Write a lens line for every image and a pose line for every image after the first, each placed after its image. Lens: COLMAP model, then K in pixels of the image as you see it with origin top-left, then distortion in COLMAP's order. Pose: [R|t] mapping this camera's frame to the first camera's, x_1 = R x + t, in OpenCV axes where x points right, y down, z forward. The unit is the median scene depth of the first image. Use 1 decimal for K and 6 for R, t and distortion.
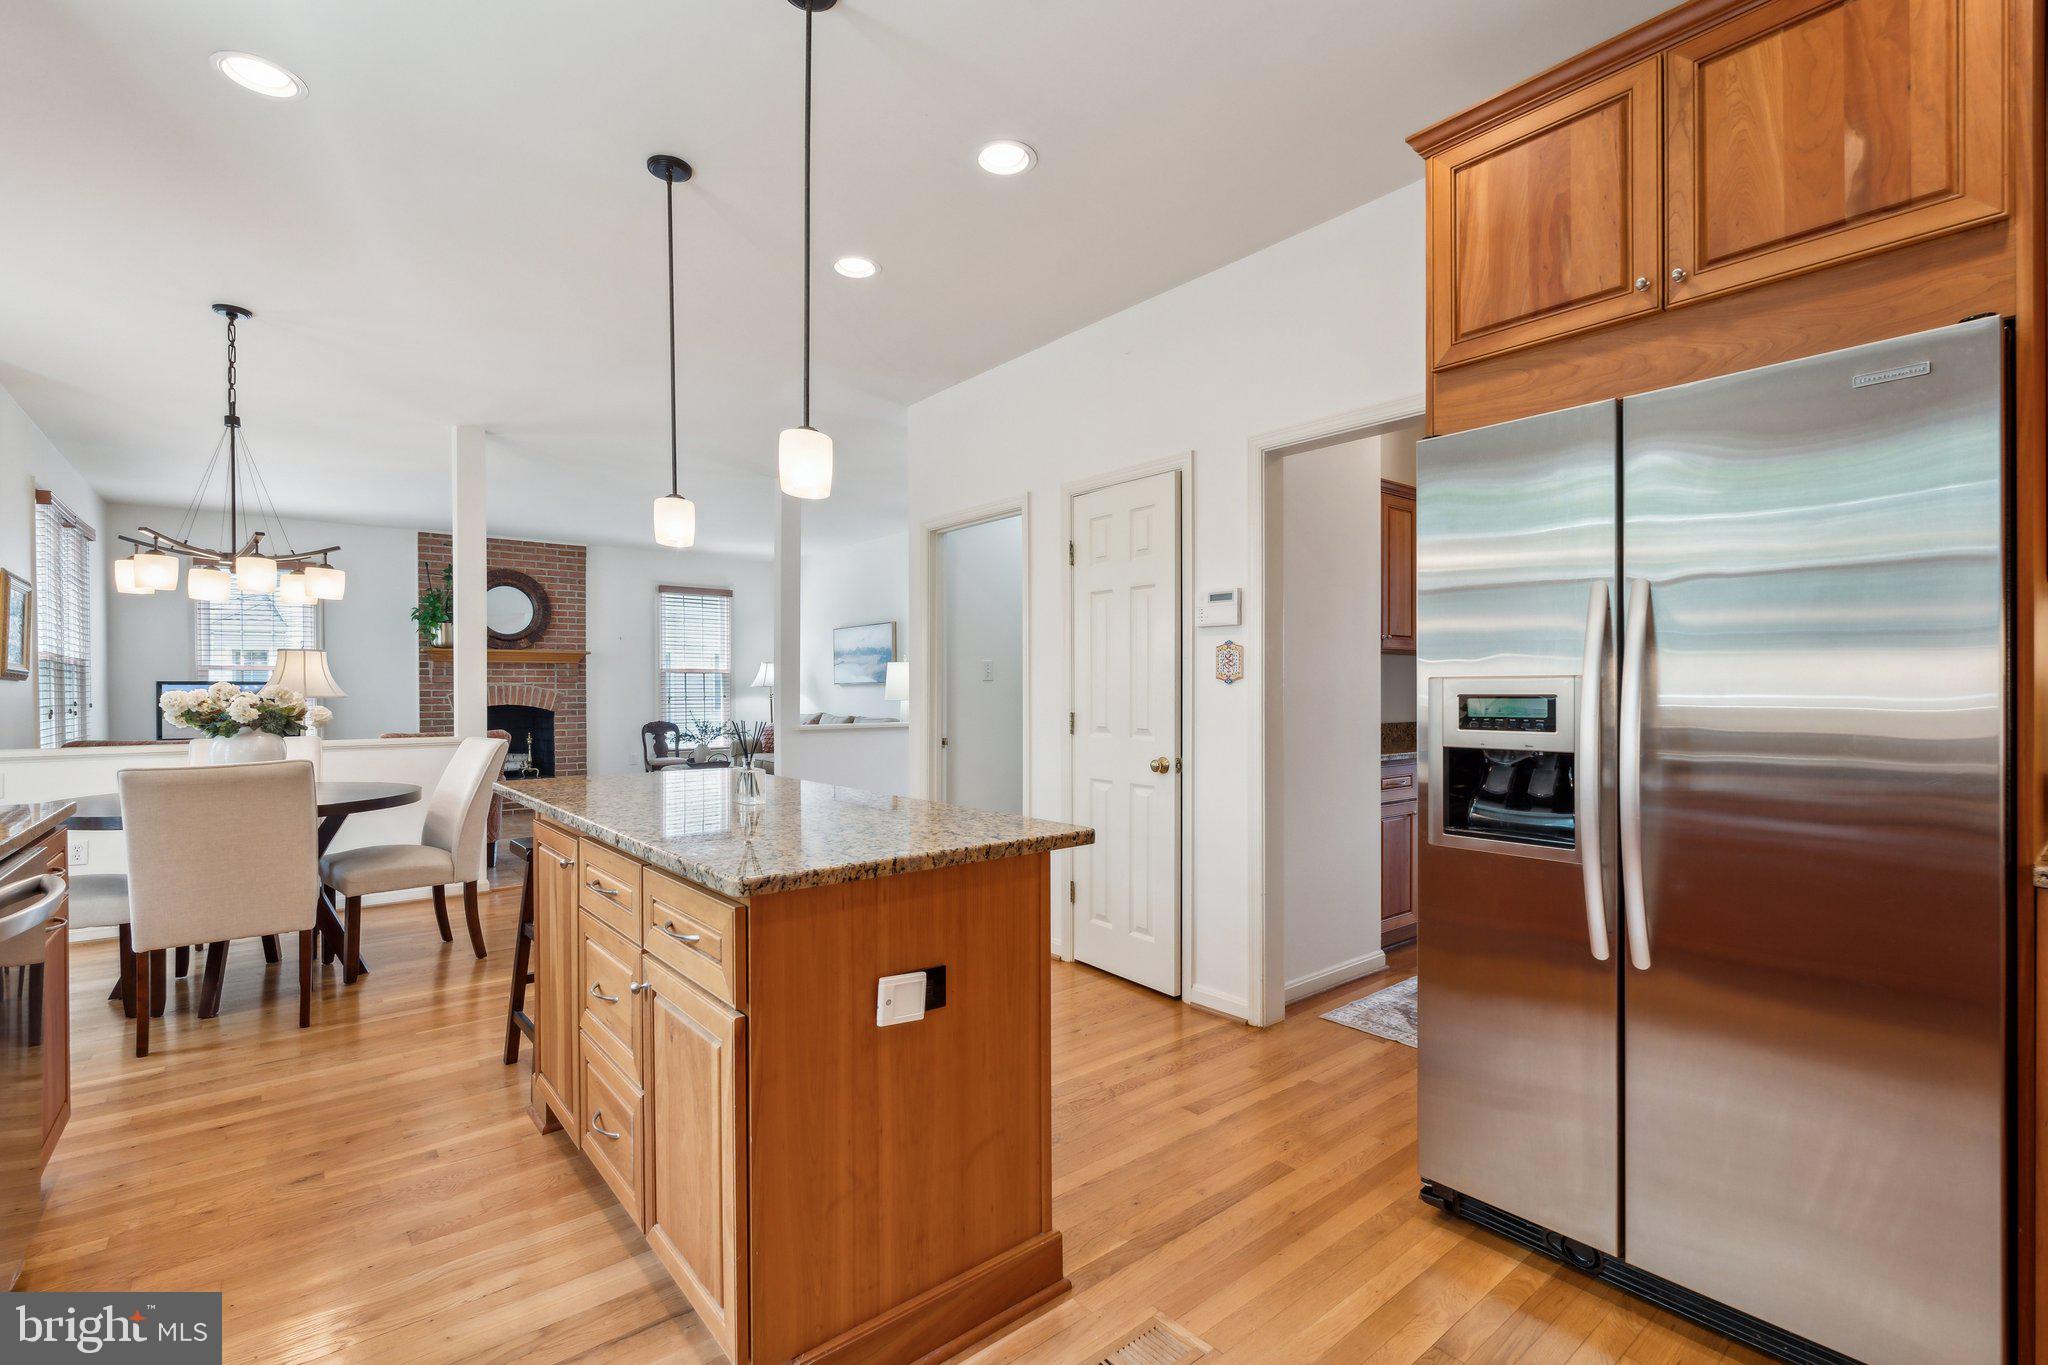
lens RADIAL K [[917.2, 0, 1016.8], [0, 917.2, 693.5], [0, 0, 1]] dist [-0.000764, 0.000499]
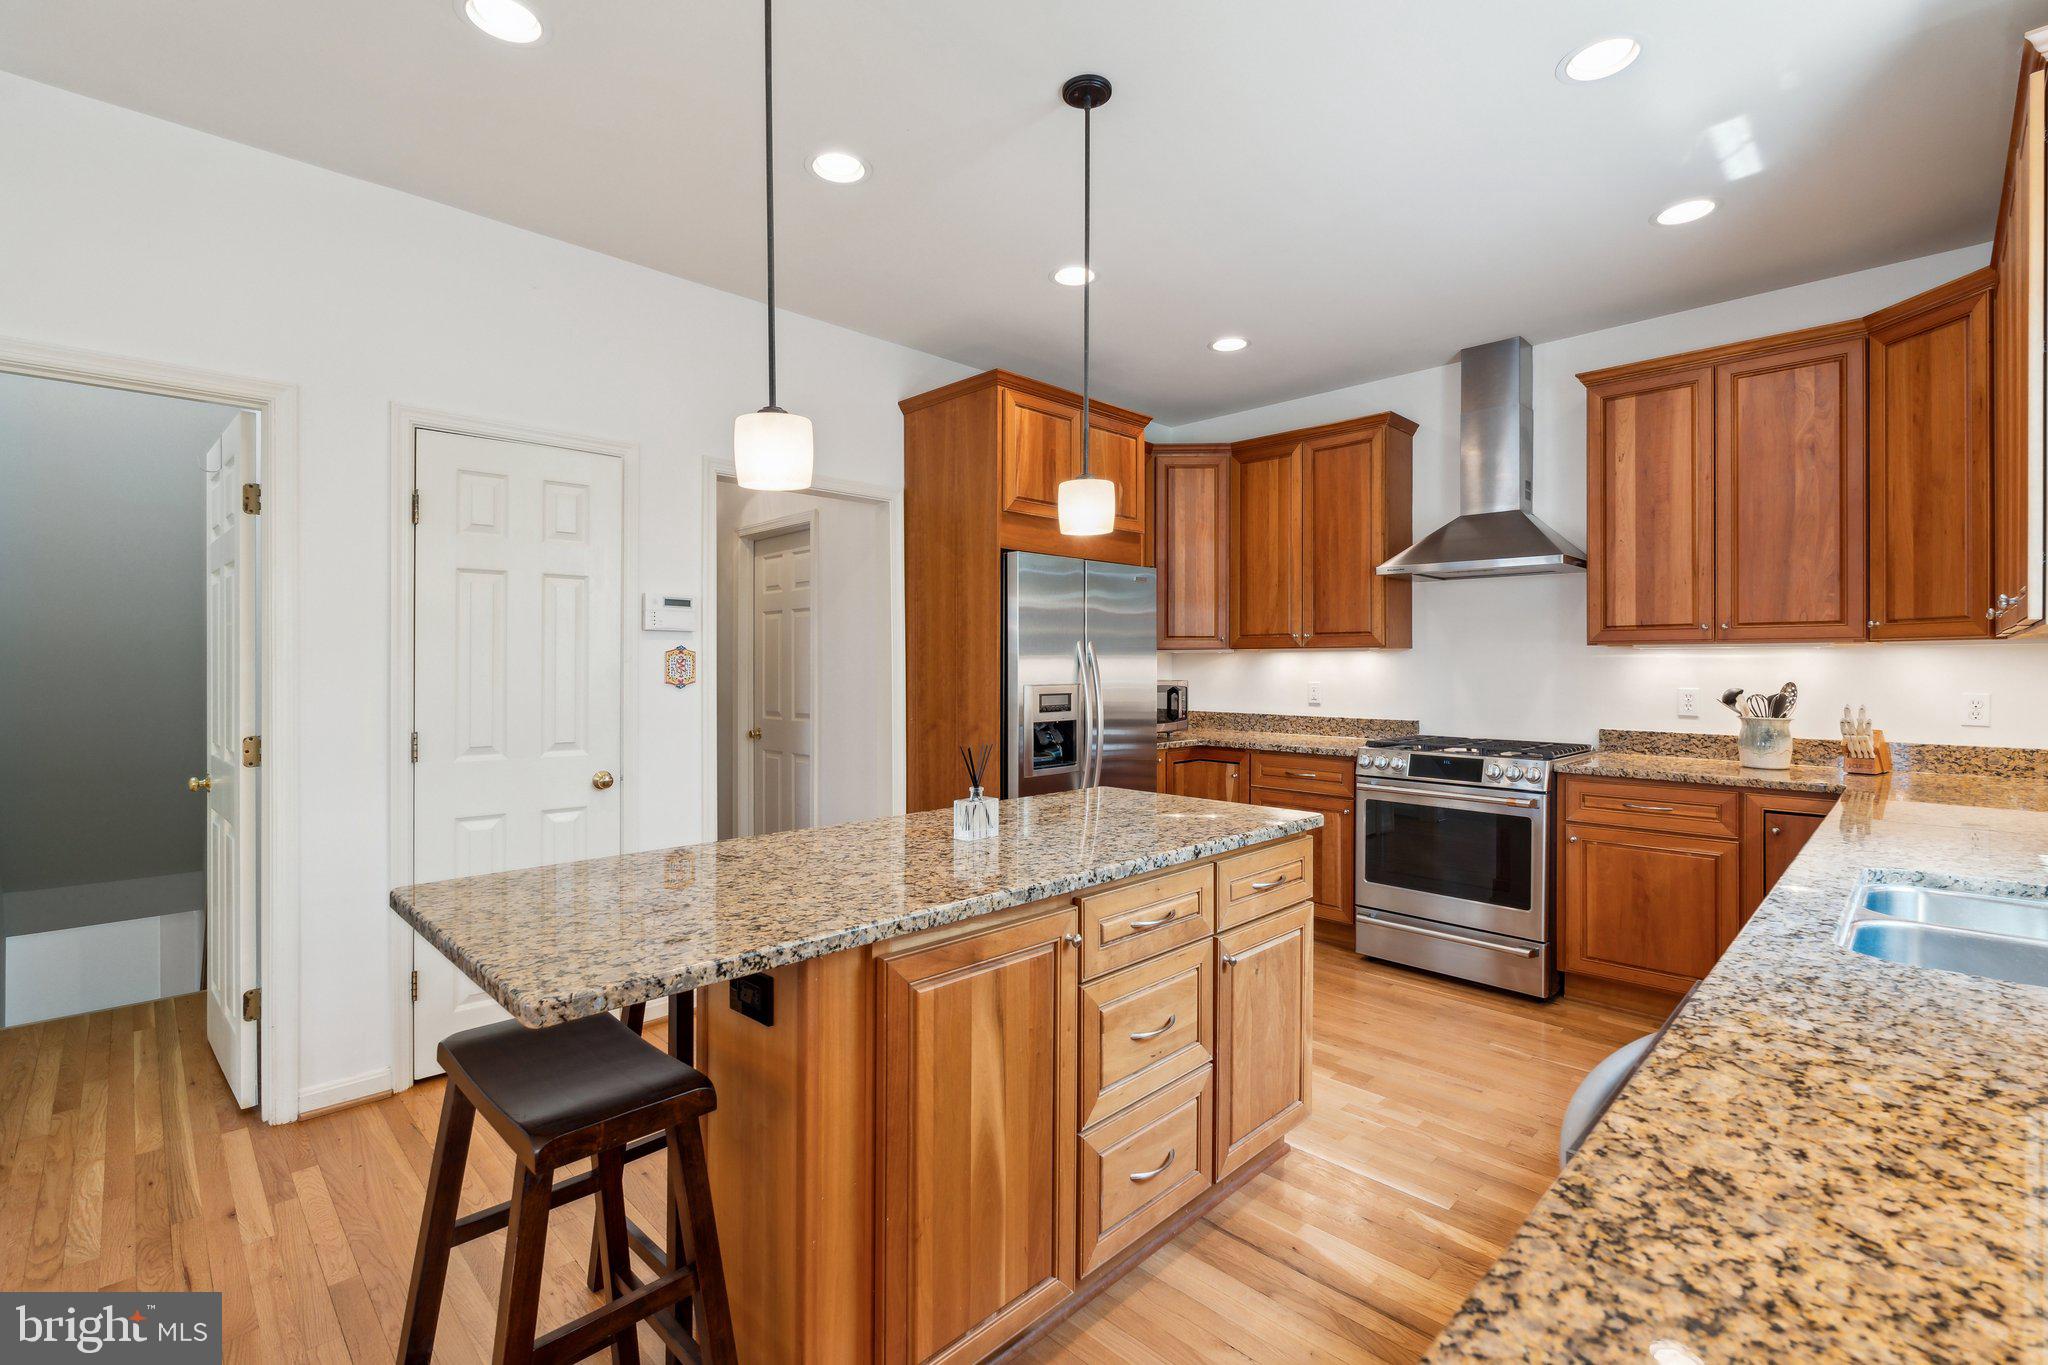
lens RADIAL K [[917.2, 0, 1035.6], [0, 917.2, 664.9], [0, 0, 1]] dist [-0.000764, 0.000499]
pose [[-0.103311, 0.001551, 0.994648, -0.315528], [0.005411, 0.999985, -0.000997, -0.012931], [-0.994634, 0.005279, -0.103318, 0.275701]]
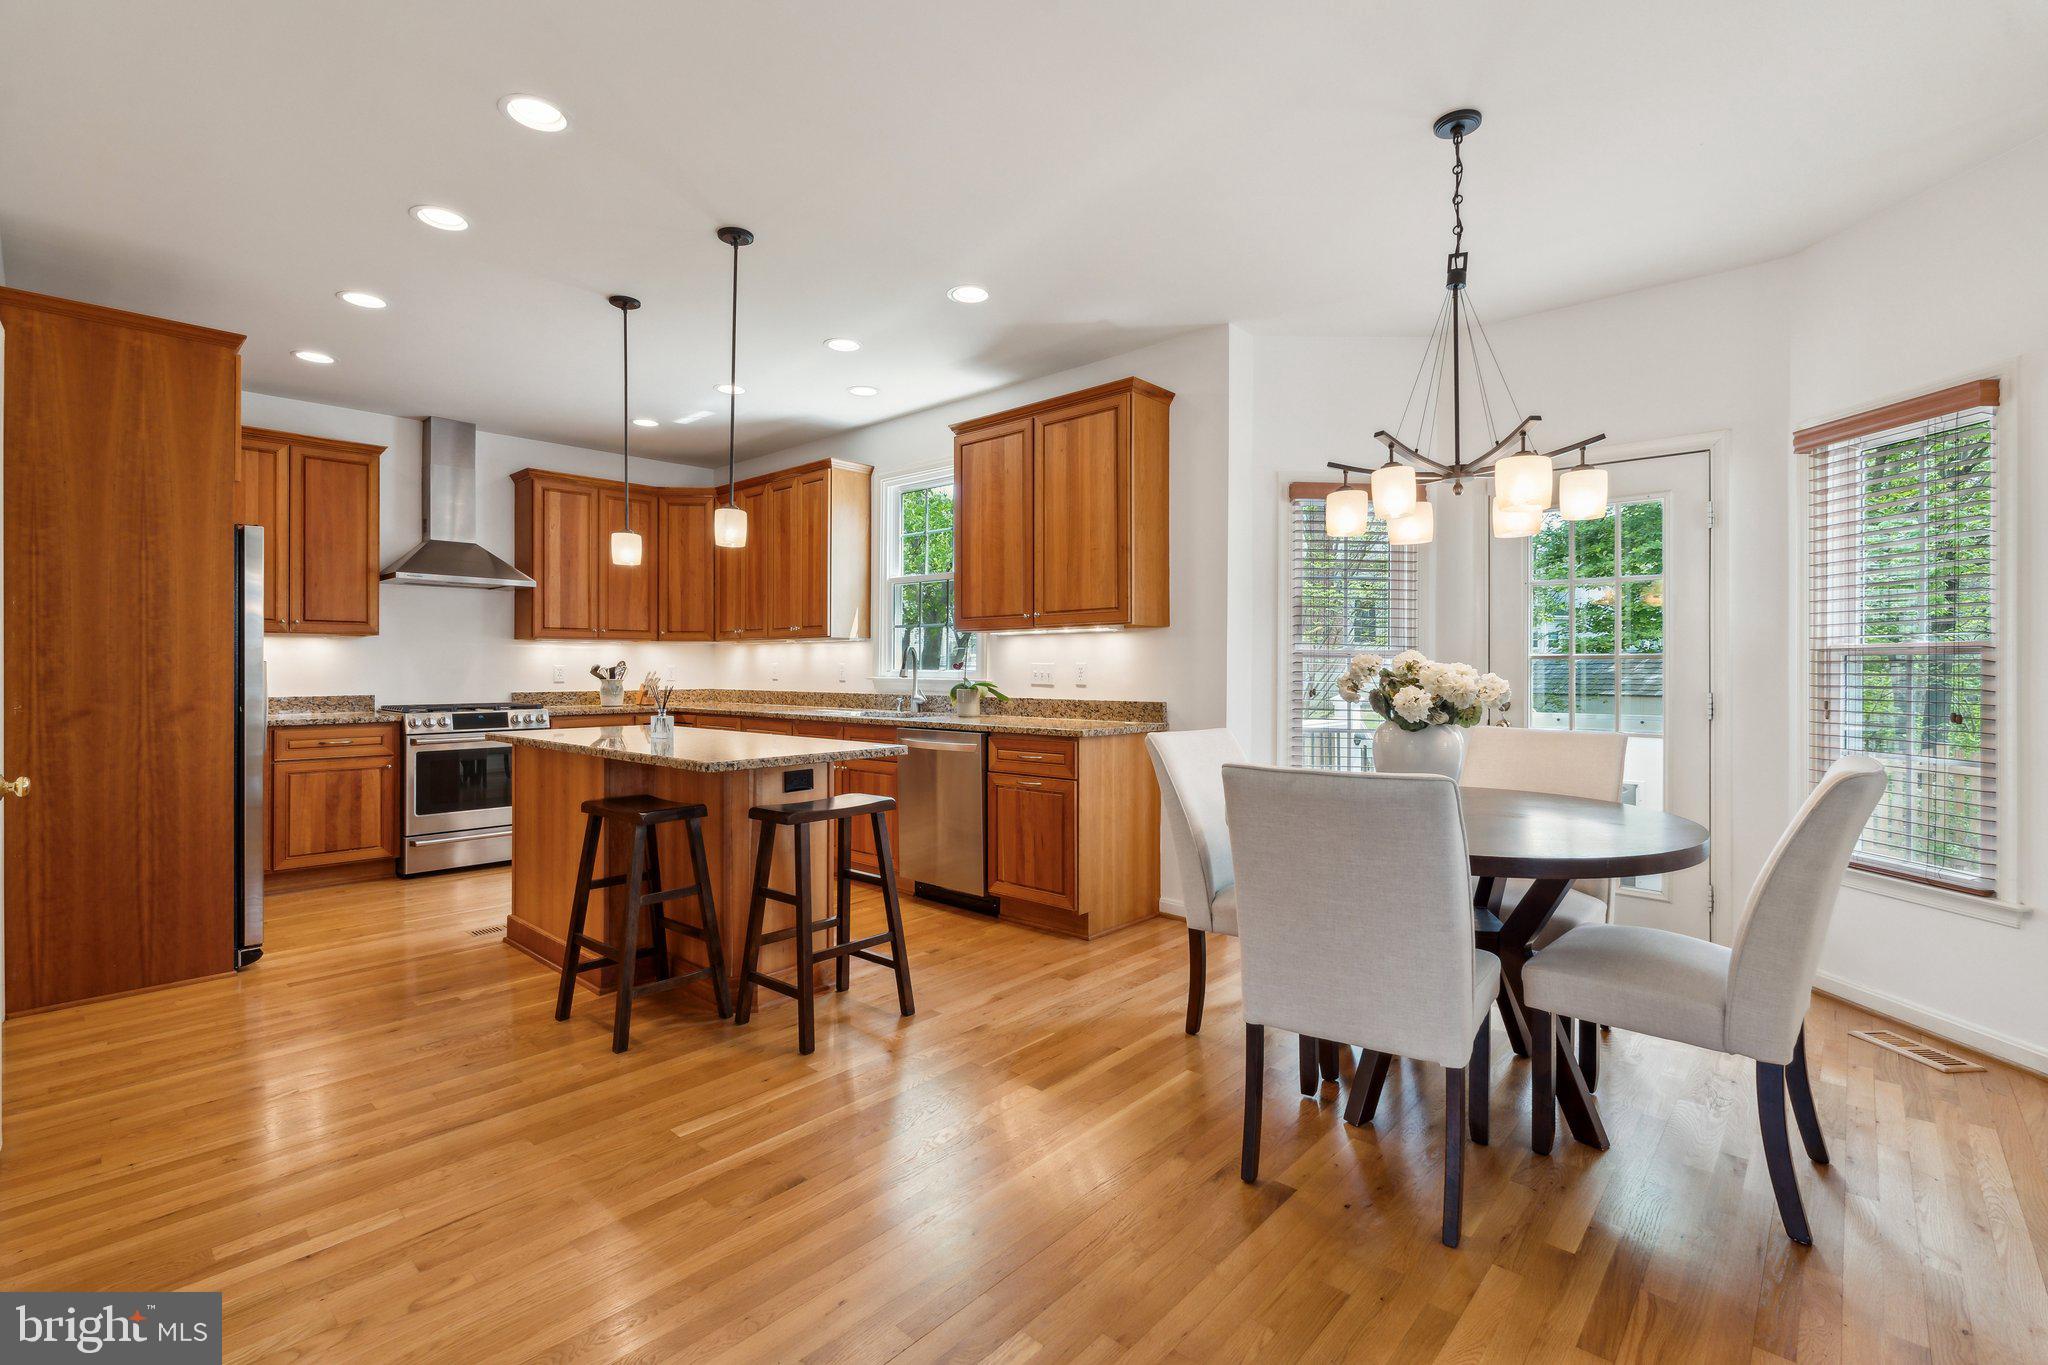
lens RADIAL K [[917.2, 0, 1016.9], [0, 917.2, 662.1], [0, 0, 1]] dist [-0.000764, 0.000499]
pose [[-0.990513, 0.003176, -0.137385, -0.180734], [0.003230, 0.999995, -0.000171, -0.002297], [0.137383, -0.000614, -0.990518, 0.703846]]
